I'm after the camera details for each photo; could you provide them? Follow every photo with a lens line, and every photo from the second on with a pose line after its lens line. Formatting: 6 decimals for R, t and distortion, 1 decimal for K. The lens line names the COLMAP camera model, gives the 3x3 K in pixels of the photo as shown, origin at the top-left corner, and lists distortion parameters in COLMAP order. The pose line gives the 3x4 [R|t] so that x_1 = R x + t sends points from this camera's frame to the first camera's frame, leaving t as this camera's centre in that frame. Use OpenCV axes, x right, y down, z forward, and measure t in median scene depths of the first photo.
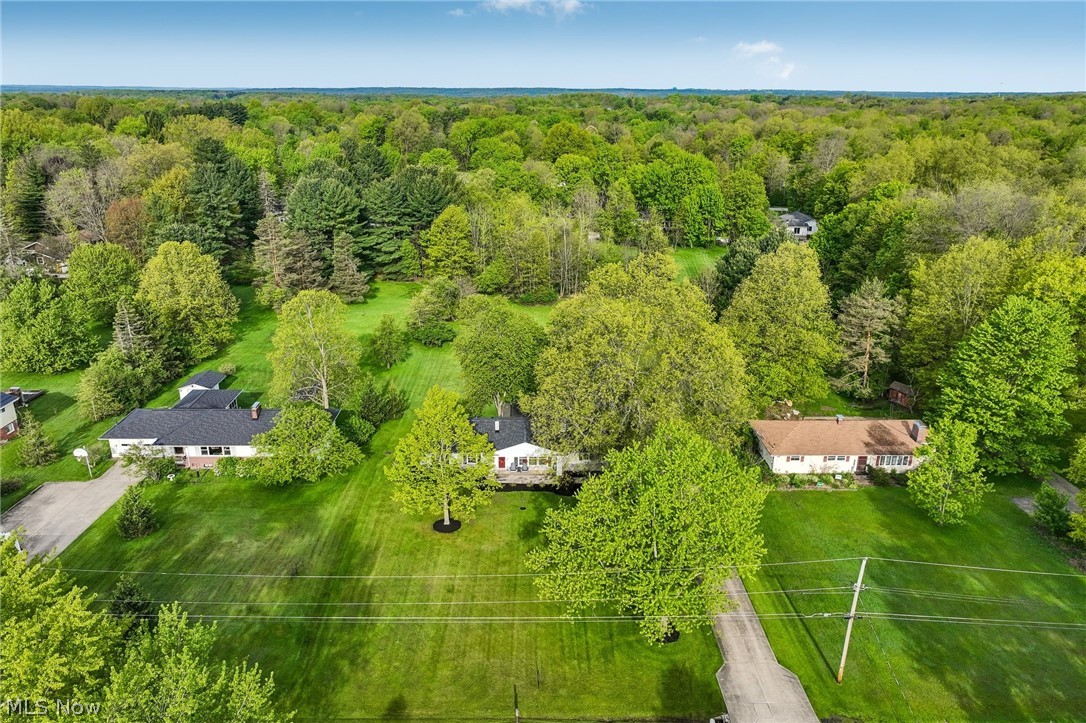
lens RADIAL K [[765.0, 0, 543.0], [0, 765.0, 362.0], [0, 0, 1]] dist [0.000495, 0.010195]
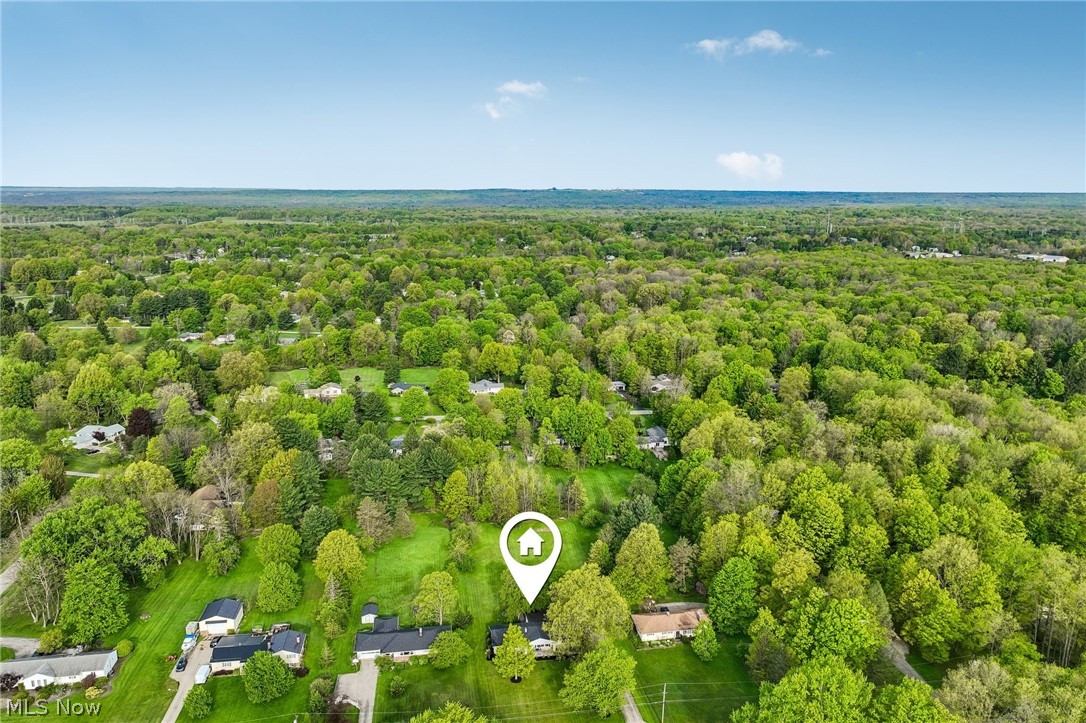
lens RADIAL K [[765.0, 0, 540.8], [0, 765.0, 361.5], [0, 0, 1]] dist [0.000495, 0.010195]
pose [[0.989487, -0.037083, 0.139786, -0.316920], [0.052576, 0.992670, -0.108822, -0.483028], [-0.134726, 0.115027, 0.984184, -1.422418]]
